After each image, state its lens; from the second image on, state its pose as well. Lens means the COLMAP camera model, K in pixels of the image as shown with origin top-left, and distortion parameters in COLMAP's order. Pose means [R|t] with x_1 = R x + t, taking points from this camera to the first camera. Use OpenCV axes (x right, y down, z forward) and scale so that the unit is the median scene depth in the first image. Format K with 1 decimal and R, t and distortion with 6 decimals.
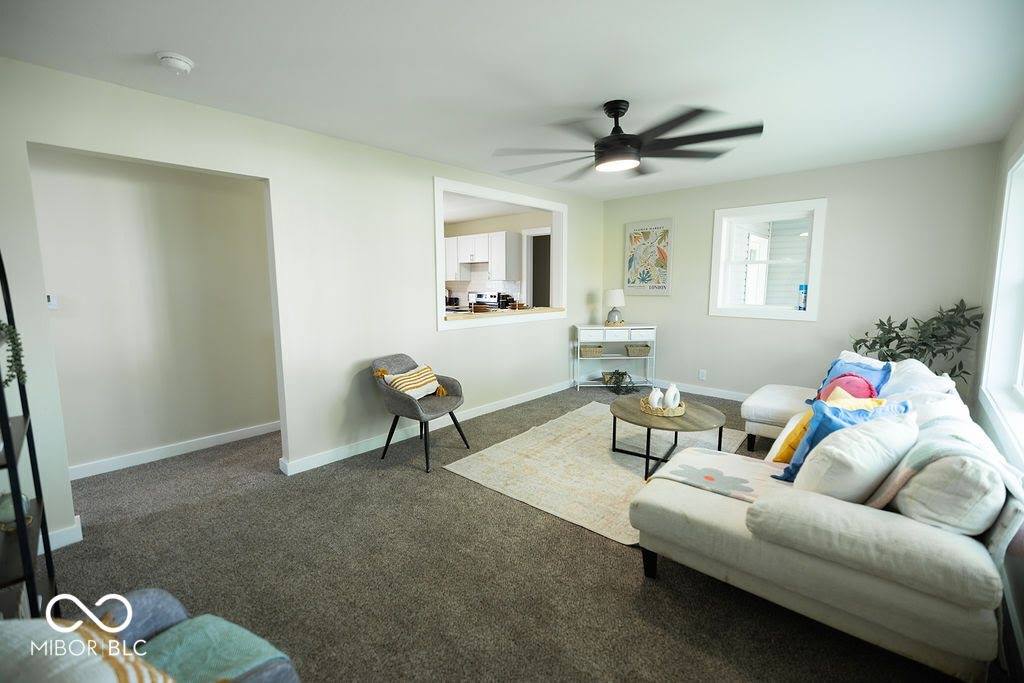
lens RADIAL K [[435.5, 0, 510.4], [0, 435.5, 342.0], [0, 0, 1]] dist [0.002980, 0.000645]
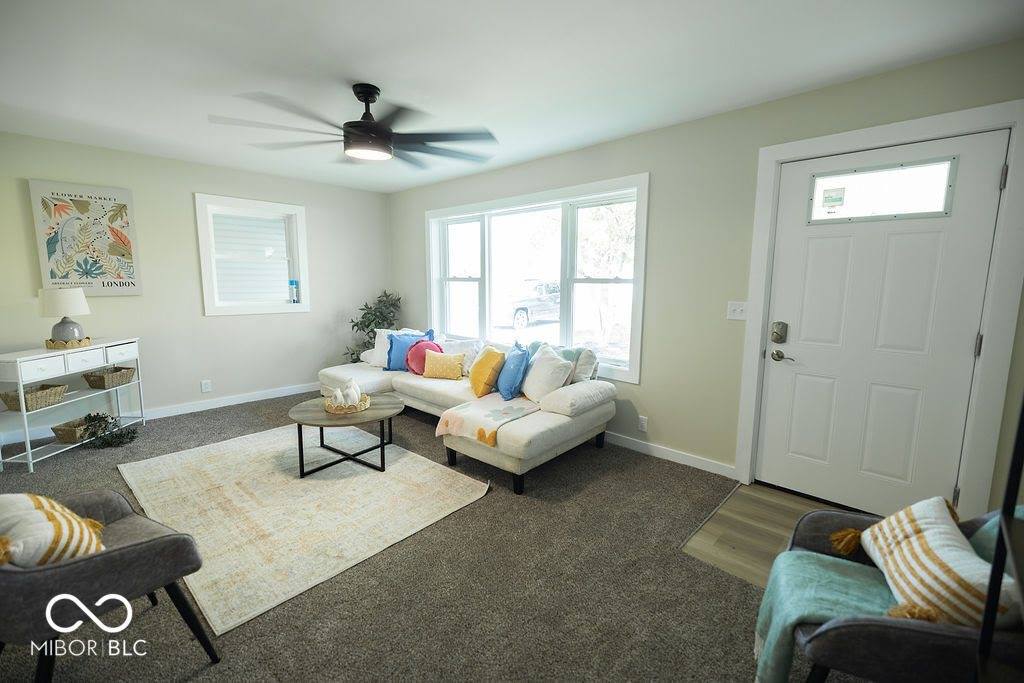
lens RADIAL K [[435.5, 0, 512.6], [0, 435.5, 338.4], [0, 0, 1]] dist [0.002980, 0.000645]
pose [[0.003389, -0.134306, 0.990934, -0.383130], [0.131508, 0.982393, 0.132699, -0.049576], [-0.991309, 0.129866, 0.020992, 0.369900]]
